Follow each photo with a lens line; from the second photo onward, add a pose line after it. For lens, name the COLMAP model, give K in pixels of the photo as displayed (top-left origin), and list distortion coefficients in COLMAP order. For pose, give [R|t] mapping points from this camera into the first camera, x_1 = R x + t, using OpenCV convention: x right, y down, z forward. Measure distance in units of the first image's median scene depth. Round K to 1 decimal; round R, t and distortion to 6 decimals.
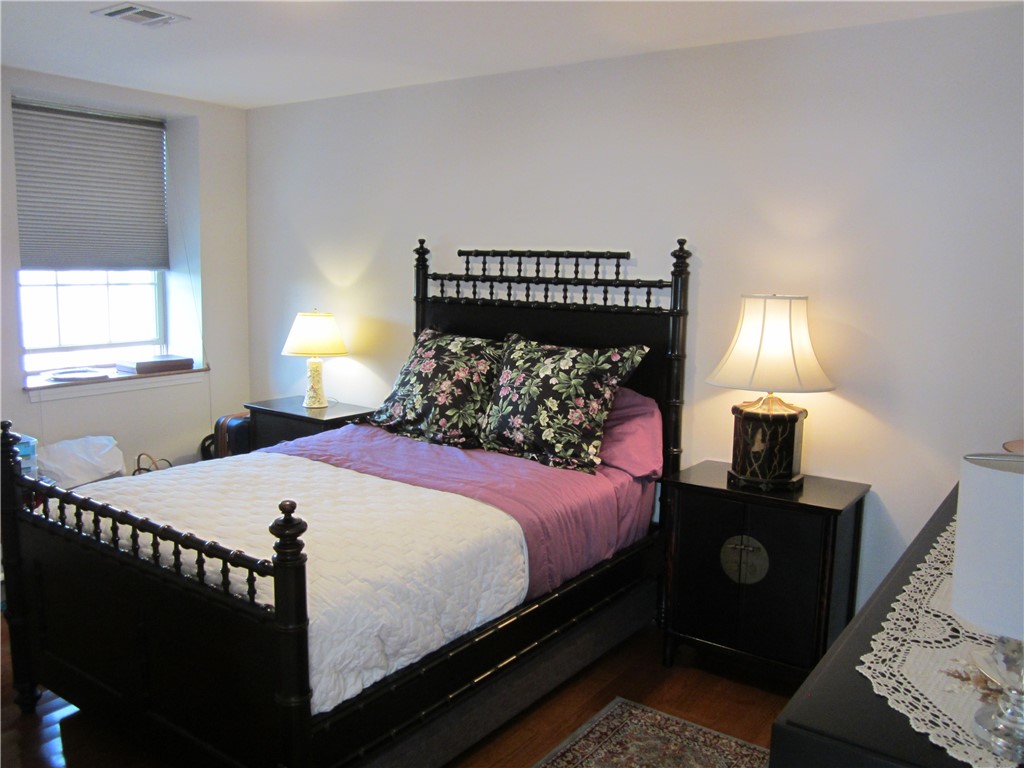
lens RADIAL K [[839.9, 0, 512.0], [0, 839.9, 384.0], [0, 0, 1]] dist [-0.041749, 0.007961]
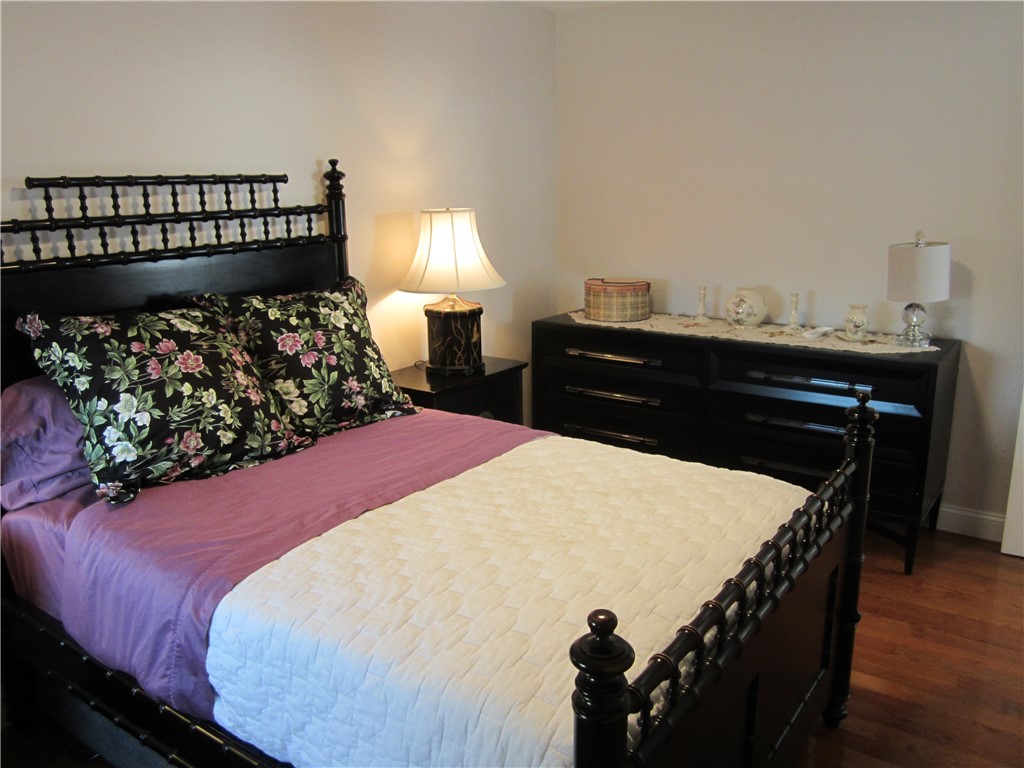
lens RADIAL K [[839.9, 0, 512.0], [0, 839.9, 384.0], [0, 0, 1]] dist [-0.041749, 0.007961]
pose [[0.004659, -0.254961, 0.966940, -0.740504], [0.162187, 0.954341, 0.250857, -0.128940], [-0.986749, 0.155656, 0.045797, 0.761906]]
